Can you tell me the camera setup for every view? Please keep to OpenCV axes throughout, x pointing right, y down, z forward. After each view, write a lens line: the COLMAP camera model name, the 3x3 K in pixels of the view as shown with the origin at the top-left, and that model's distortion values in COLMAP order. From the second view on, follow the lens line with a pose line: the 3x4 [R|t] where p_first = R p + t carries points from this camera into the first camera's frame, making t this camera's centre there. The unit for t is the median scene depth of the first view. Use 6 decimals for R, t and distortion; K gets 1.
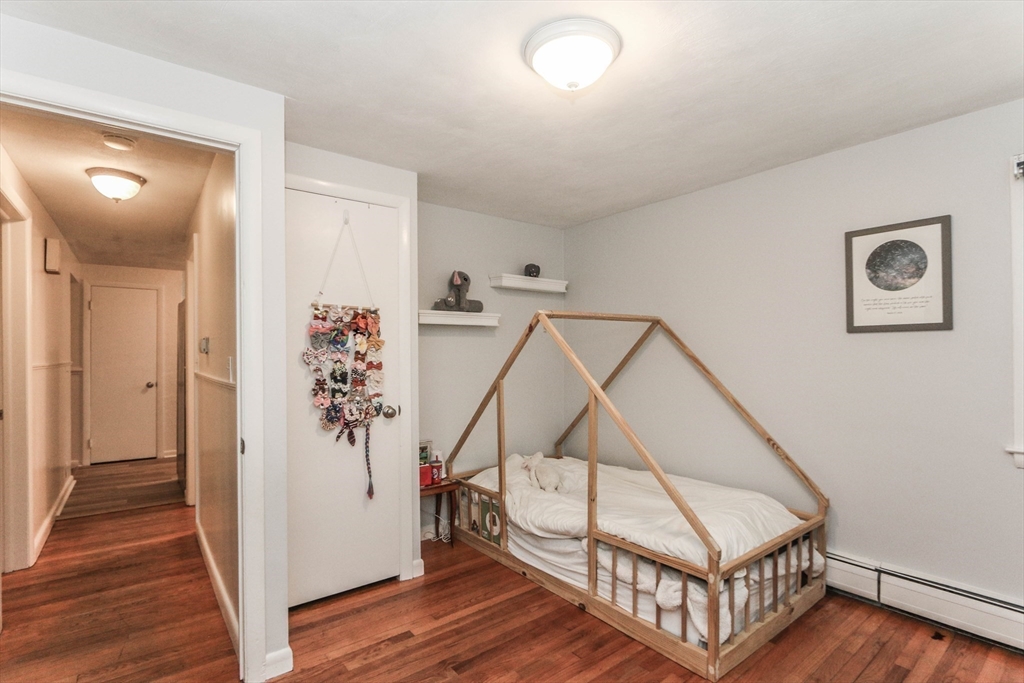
lens RADIAL K [[480.6, 0, 507.1], [0, 480.6, 343.6], [0, 0, 1]] dist [-0.014127, 0.000225]
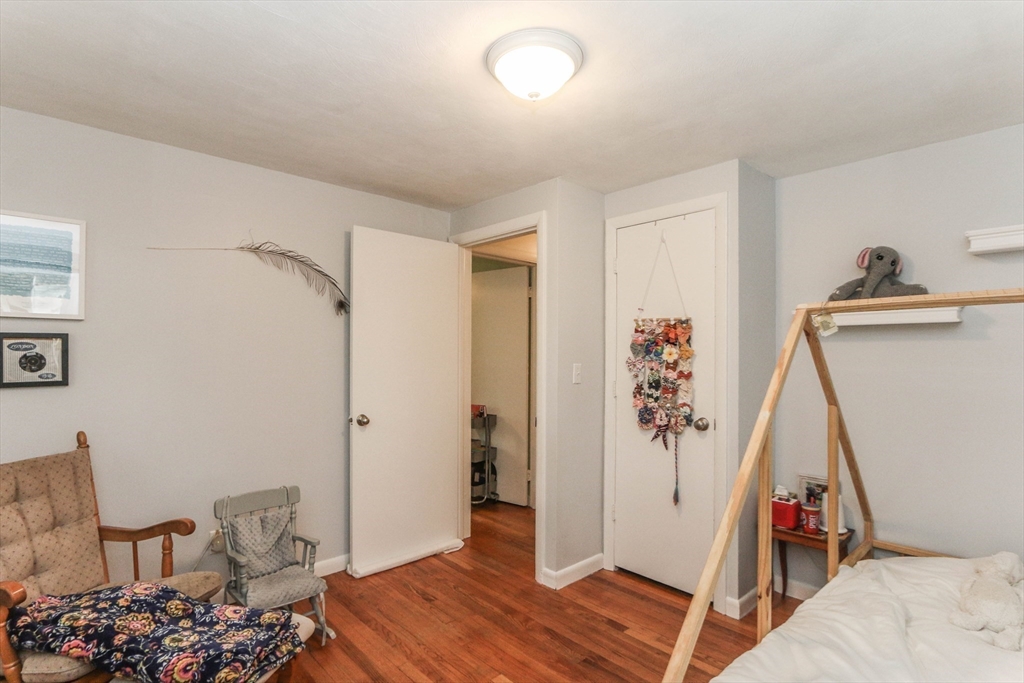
lens RADIAL K [[480.6, 0, 506.8], [0, 480.6, 346.5], [0, 0, 1]] dist [-0.014127, 0.000225]
pose [[0.124394, -0.011444, -0.992167, 0.691040], [0.006115, 0.999923, -0.010767, -0.005686], [0.992214, -0.004727, 0.124455, 0.518806]]
